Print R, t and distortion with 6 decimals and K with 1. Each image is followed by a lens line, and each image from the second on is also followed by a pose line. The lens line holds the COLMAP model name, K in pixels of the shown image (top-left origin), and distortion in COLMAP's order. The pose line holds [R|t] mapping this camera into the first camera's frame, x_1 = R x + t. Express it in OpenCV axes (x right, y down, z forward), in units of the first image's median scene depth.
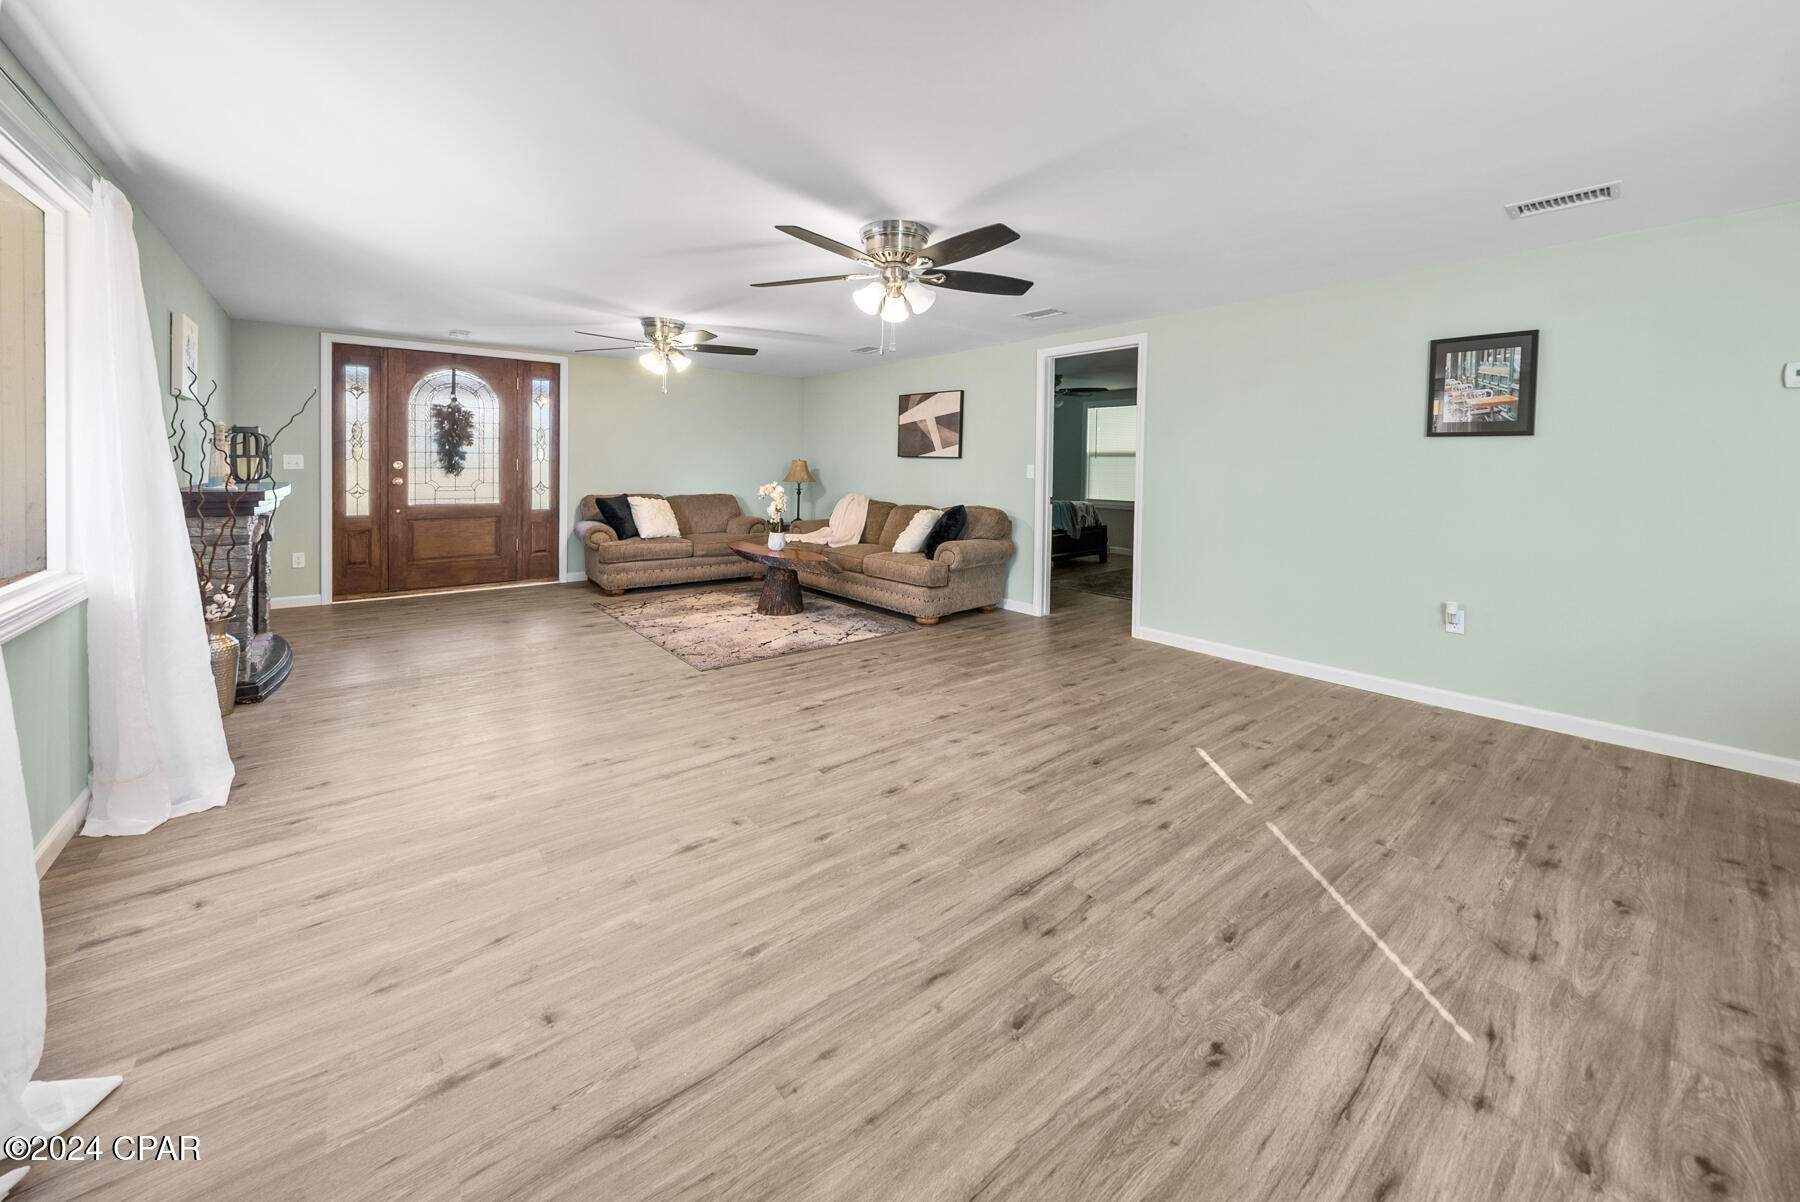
lens RADIAL K [[649.1, 0, 873.7], [0, 649.1, 472.0], [0, 0, 1]] dist [-0.008115, 0.000621]
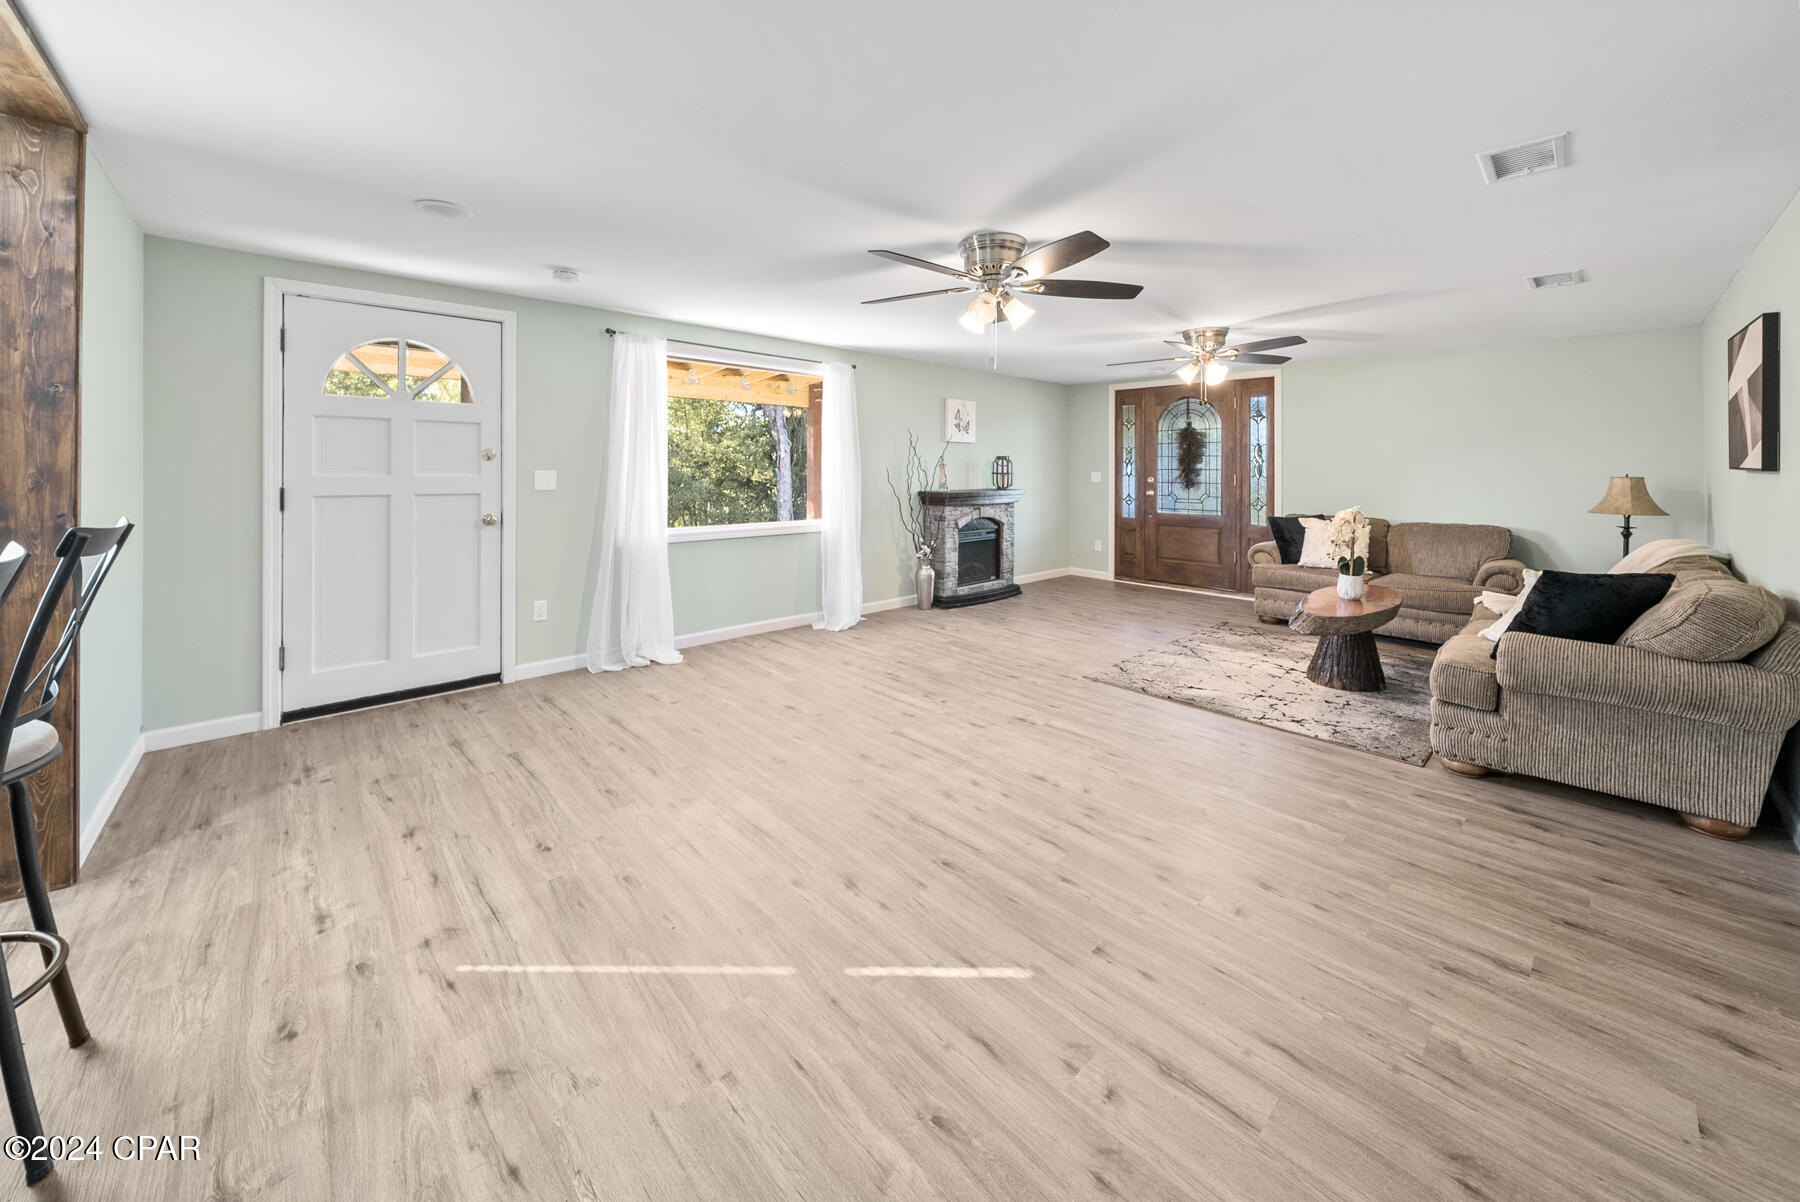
lens RADIAL K [[649.1, 0, 870.3], [0, 649.1, 471.1], [0, 0, 1]] dist [-0.008115, 0.000621]
pose [[0.088469, -0.006999, -0.996054, 0.866932], [-0.021750, 0.999723, -0.008957, -0.008581], [0.995841, 0.022457, 0.088292, 0.648685]]
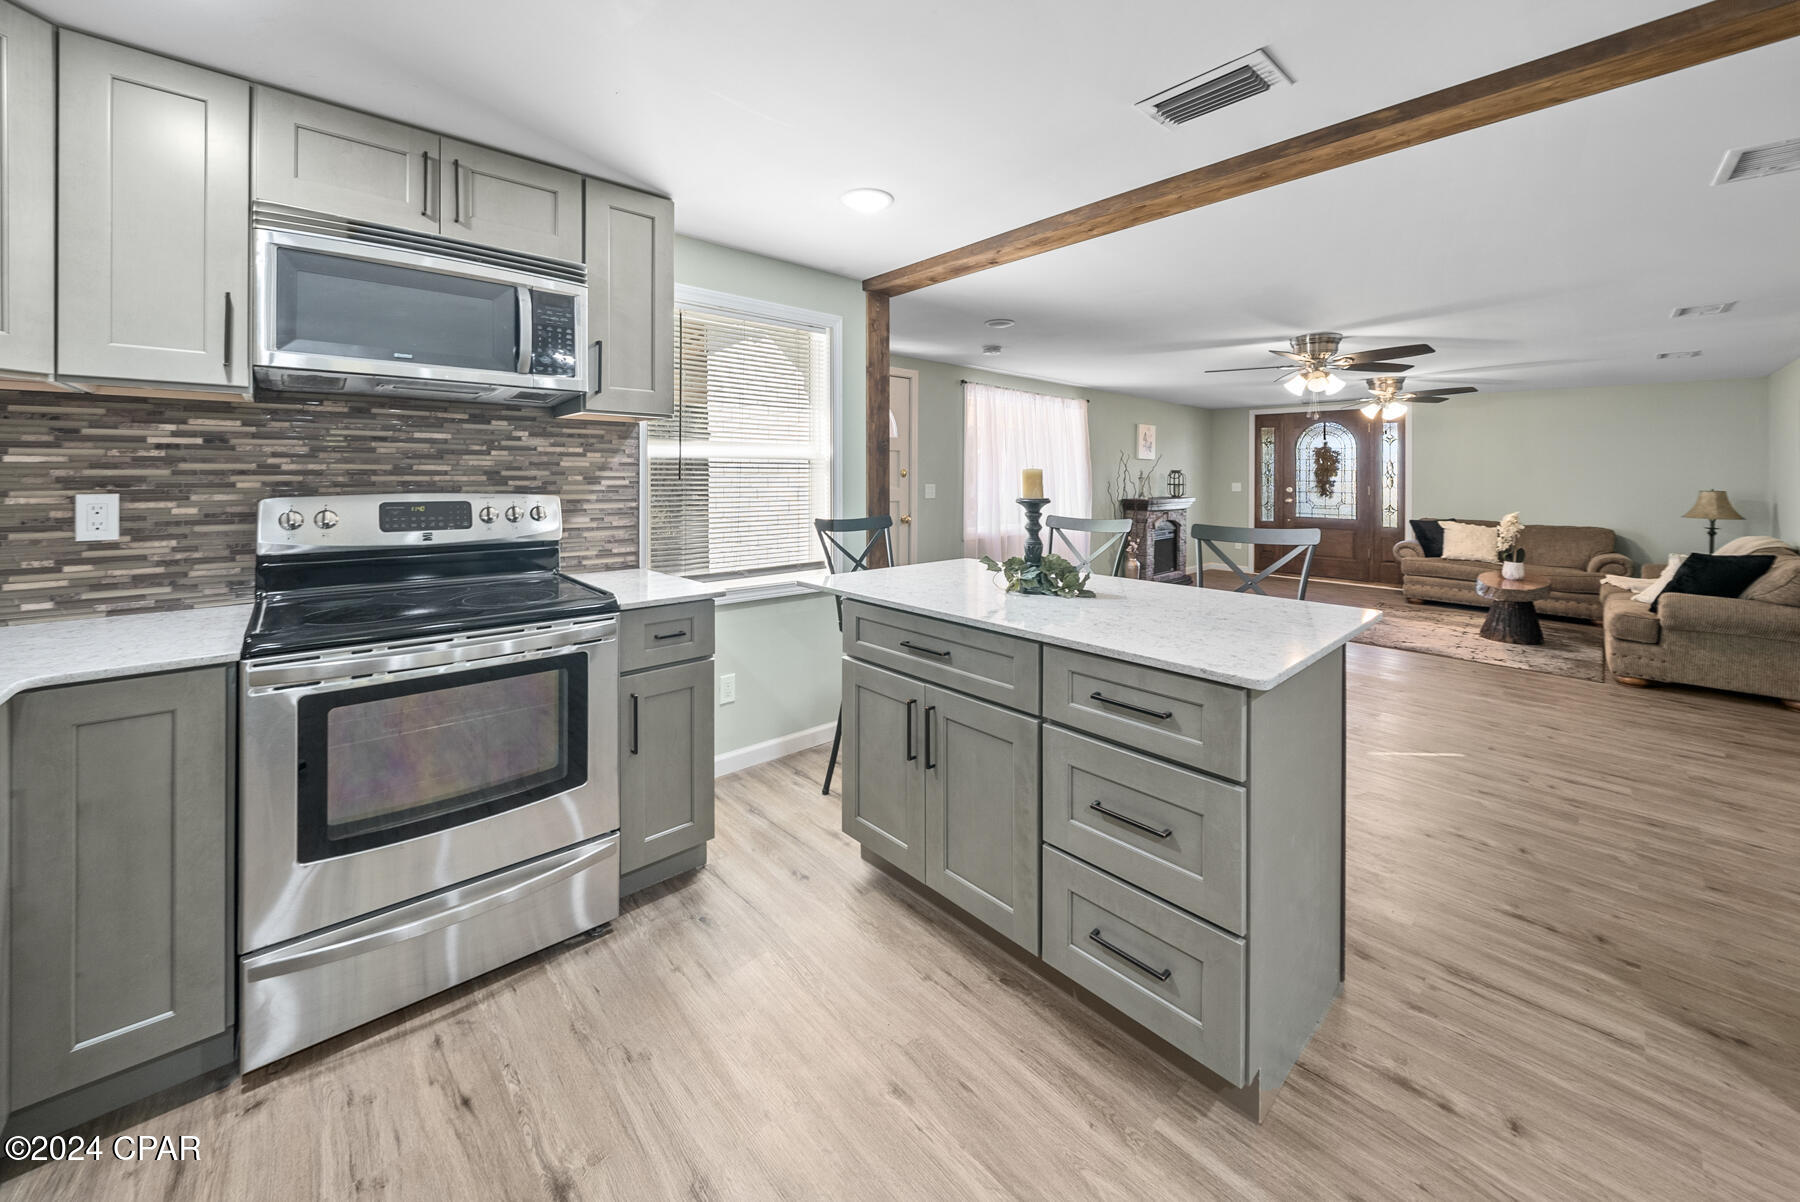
lens RADIAL K [[649.1, 0, 869.6], [0, 649.1, 472.3], [0, 0, 1]] dist [-0.008115, 0.000621]
pose [[0.081062, -0.011956, -0.996637, 1.264346], [-0.024731, 0.999596, -0.014003, -0.010727], [0.996402, 0.025783, 0.080733, -0.146860]]
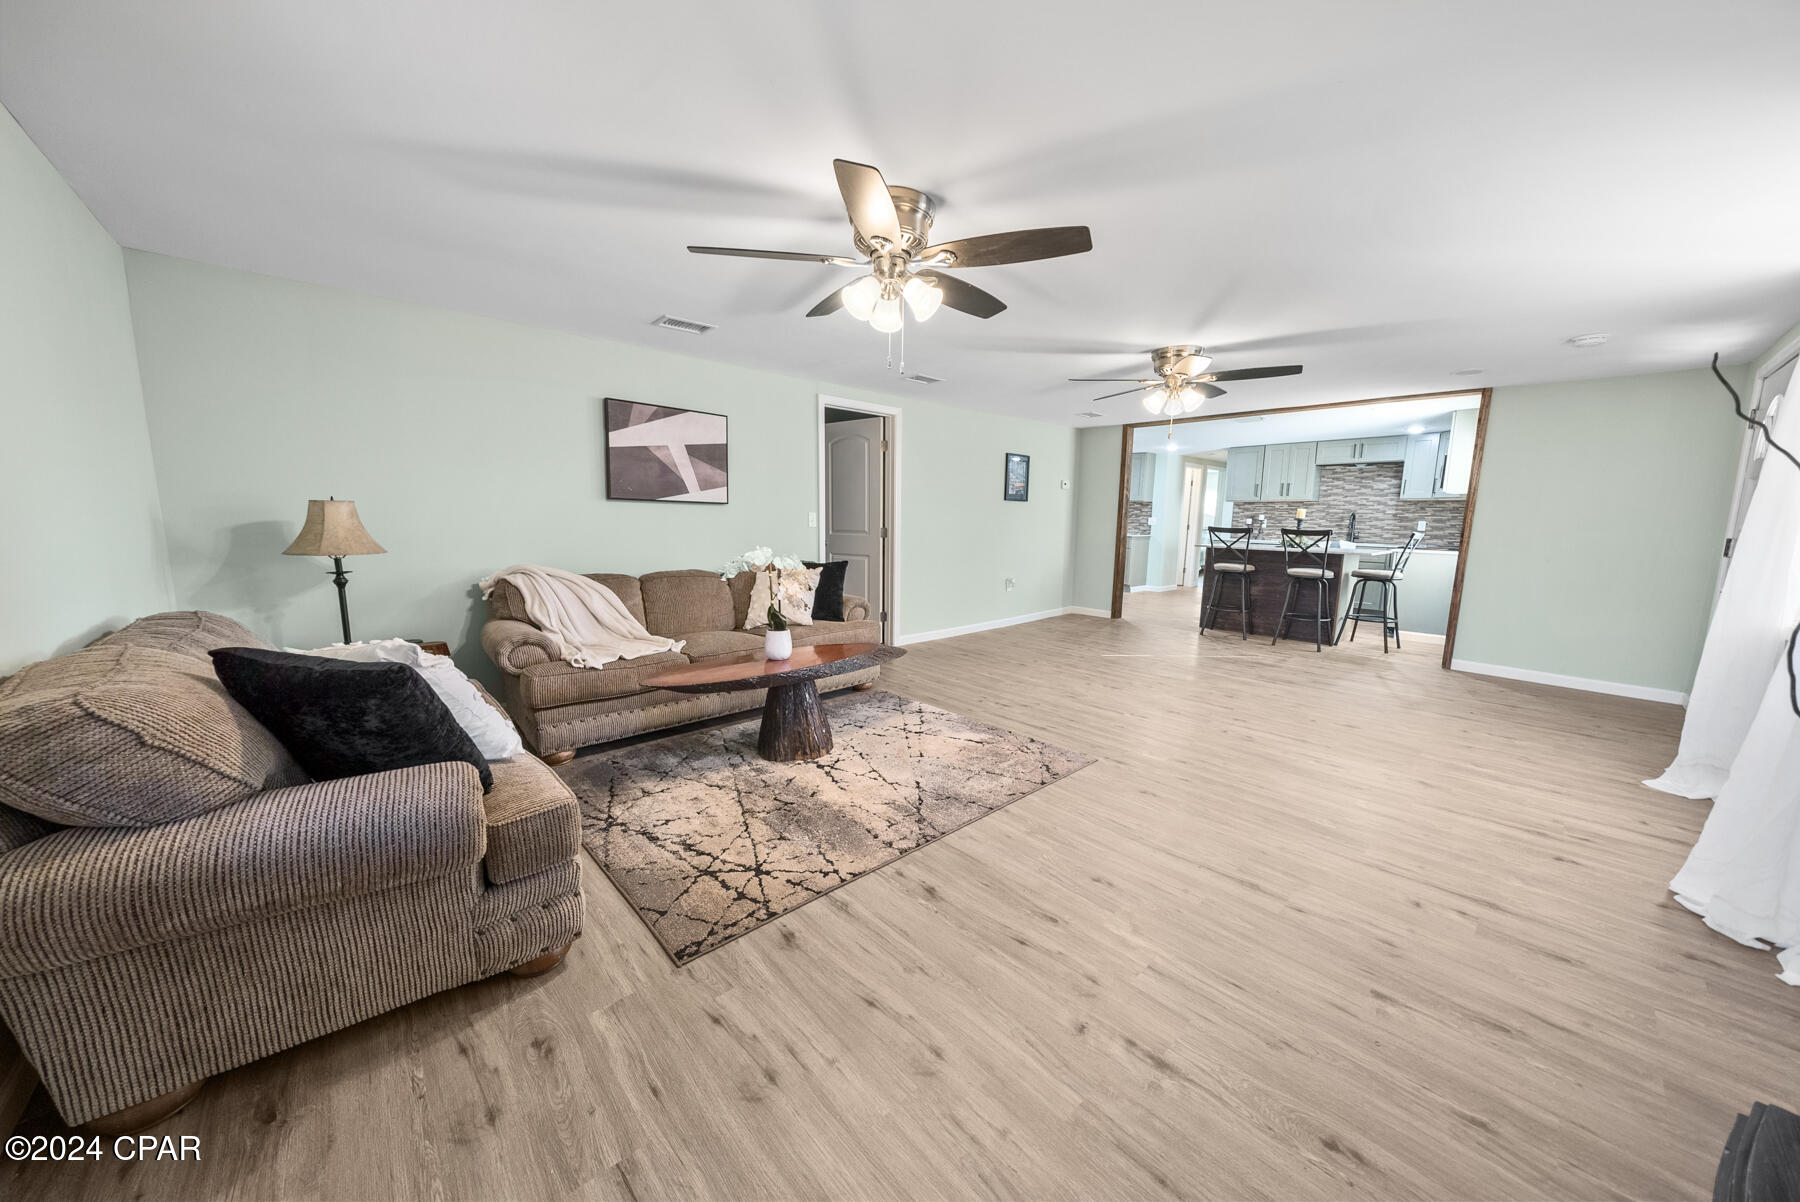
lens RADIAL K [[649.1, 0, 912.4], [0, 649.1, 603.9], [0, 0, 1]] dist [-0.008115, 0.000621]
pose [[-0.124398, -0.152391, 0.980460, -1.256175], [-0.003672, 0.988199, 0.153128, -0.038385], [-0.992226, 0.015449, -0.123490, 1.539201]]
